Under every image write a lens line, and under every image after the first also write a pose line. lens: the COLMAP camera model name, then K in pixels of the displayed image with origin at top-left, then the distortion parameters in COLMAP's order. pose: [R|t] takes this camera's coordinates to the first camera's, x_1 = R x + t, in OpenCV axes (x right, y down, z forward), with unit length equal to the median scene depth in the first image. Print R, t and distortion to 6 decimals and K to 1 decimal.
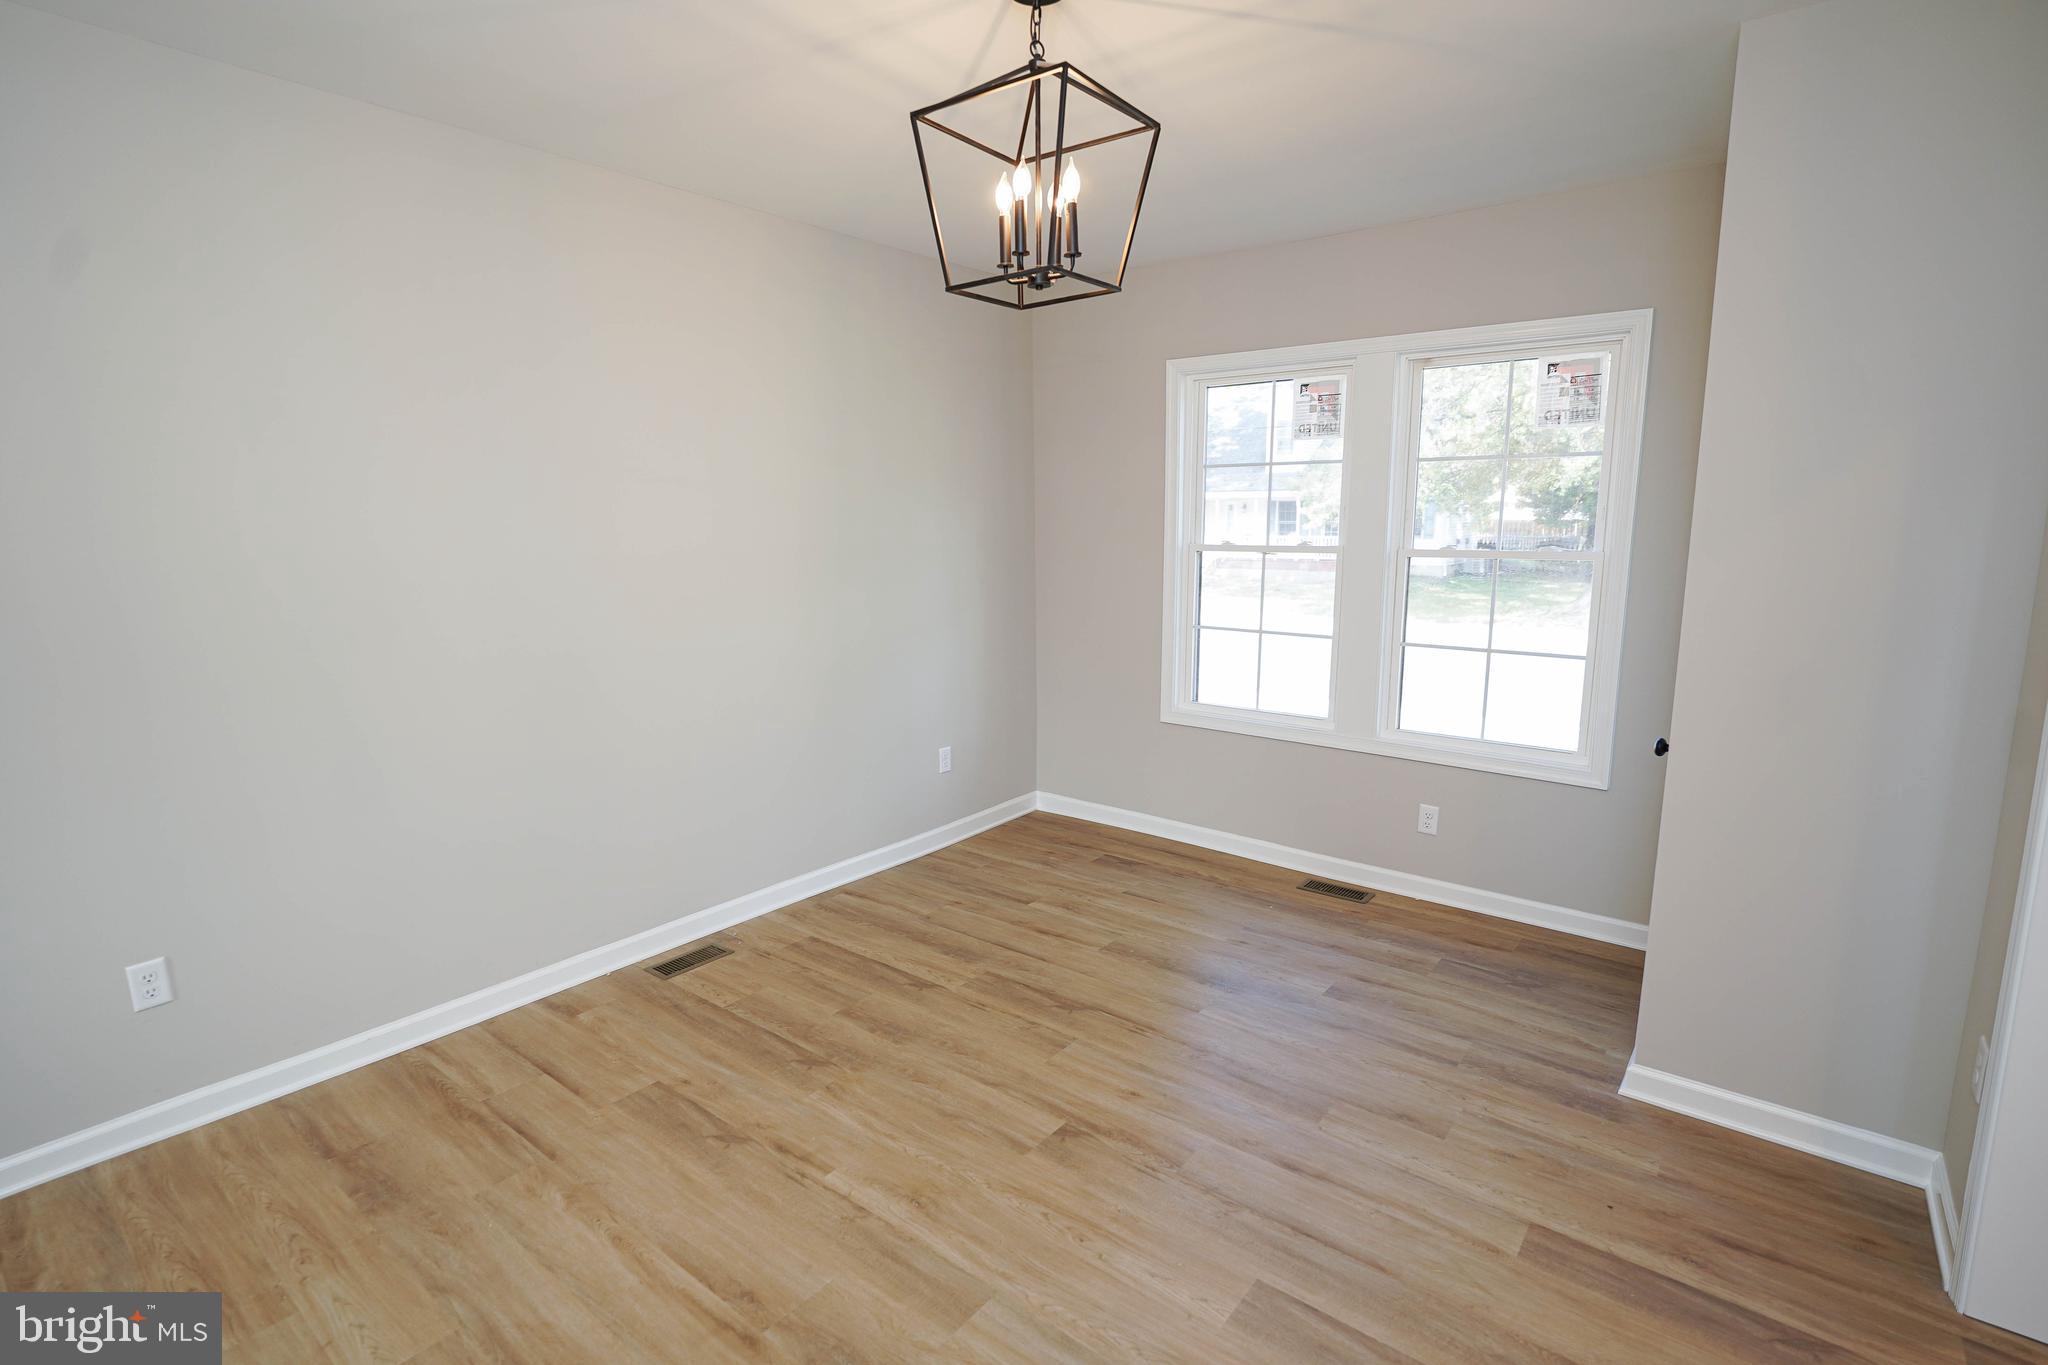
lens RADIAL K [[978.5, 0, 990.9], [0, 978.5, 681.3], [0, 0, 1]] dist [-0.012423, -0.000272]
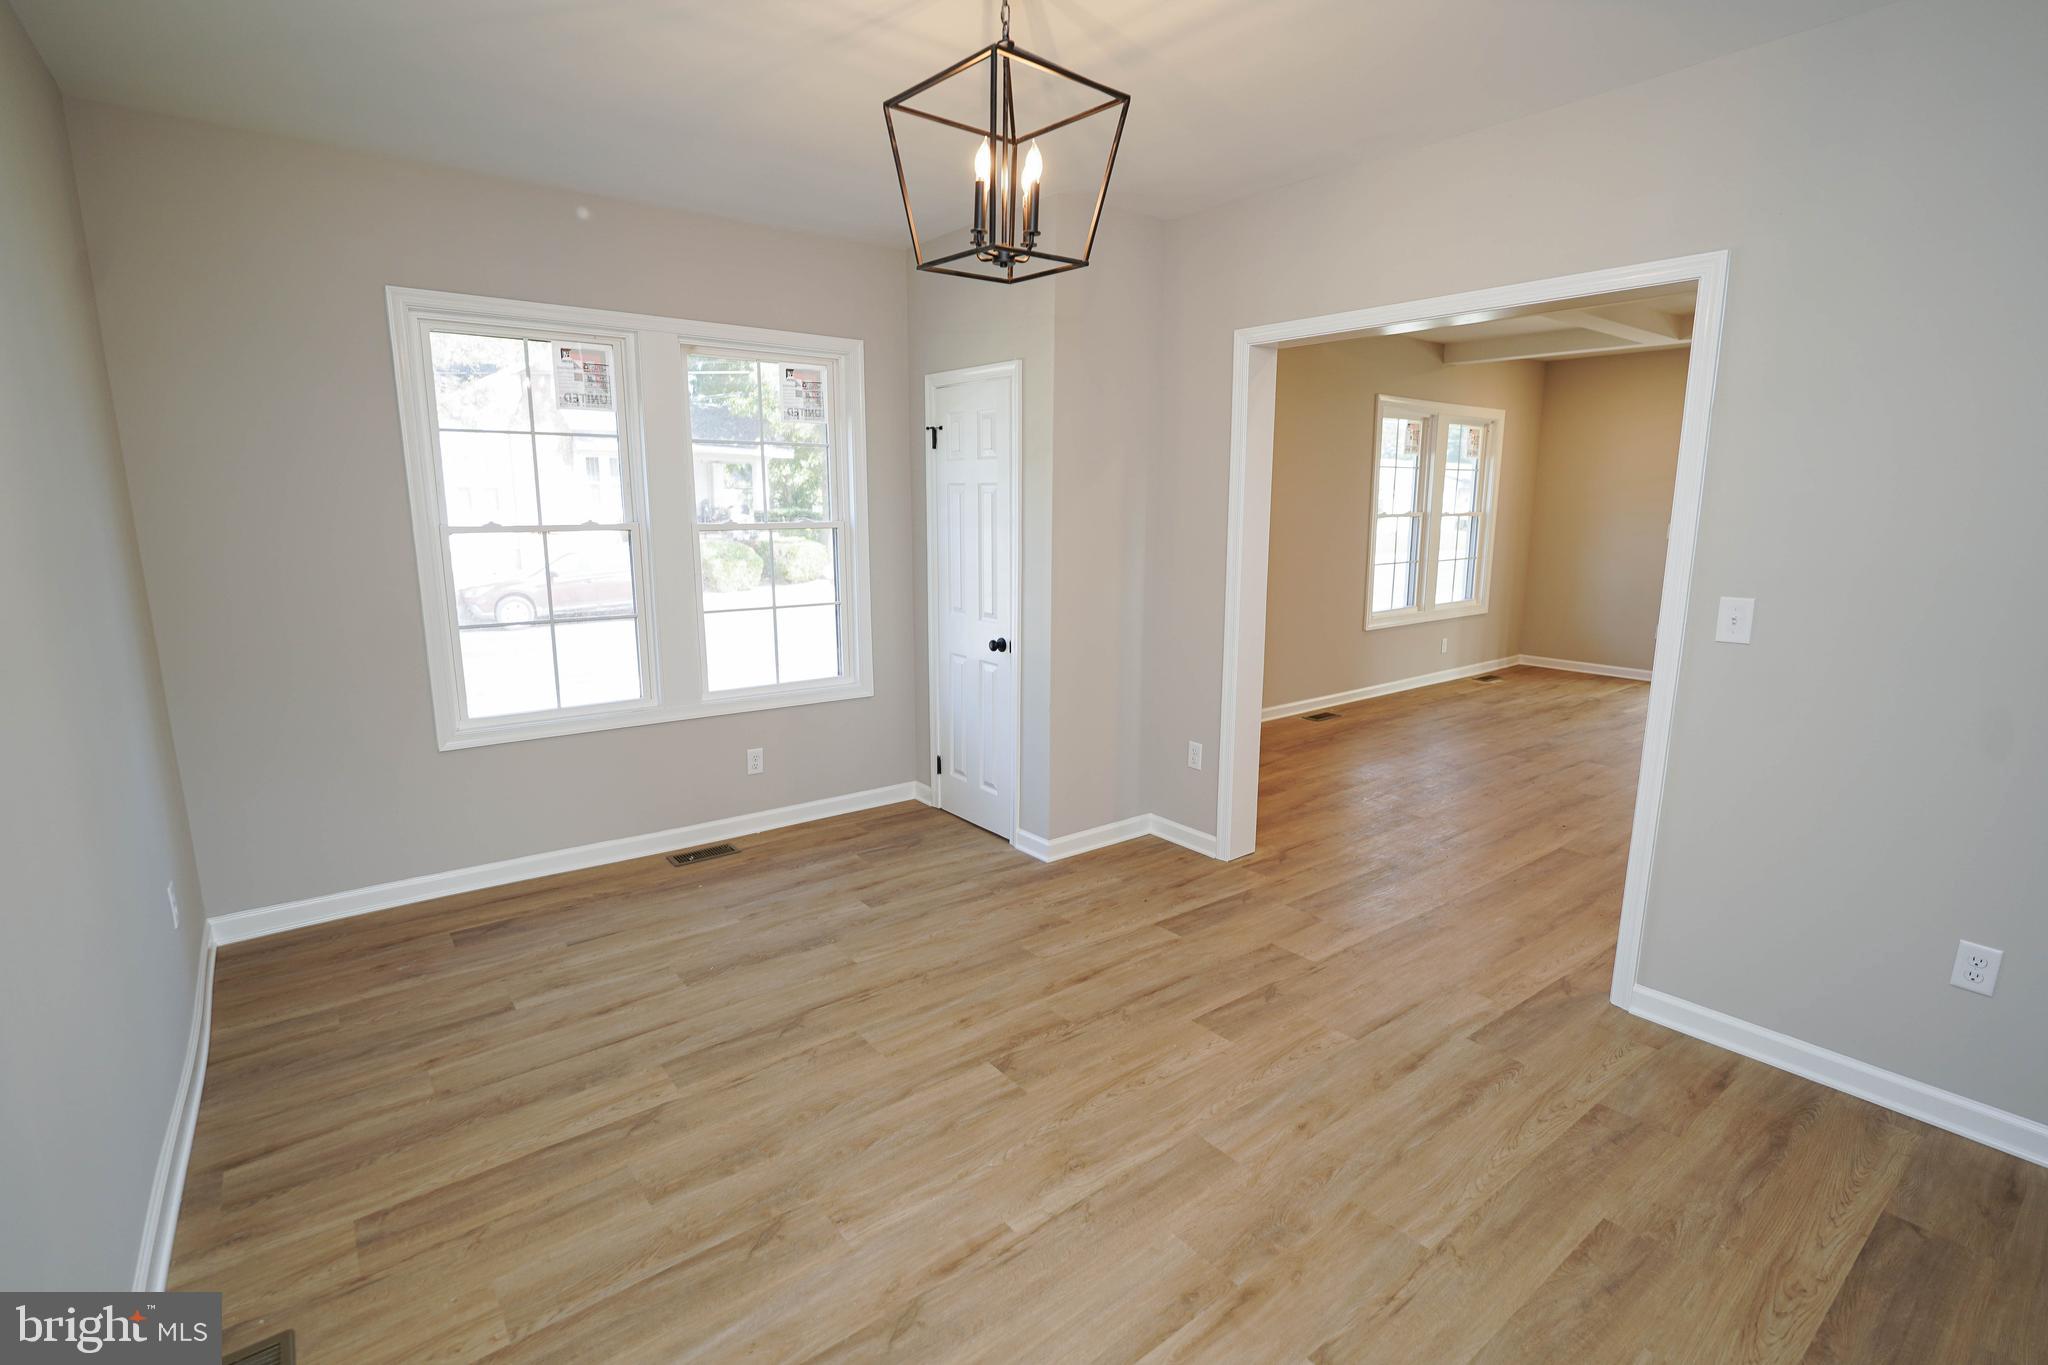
lens RADIAL K [[978.5, 0, 990.9], [0, 978.5, 681.3], [0, 0, 1]] dist [-0.012423, -0.000272]
pose [[0.227779, -0.174455, 0.957957, -0.646372], [0.156967, 0.977530, 0.140696, -0.076214], [-0.960978, 0.118321, 0.250045, 0.509321]]
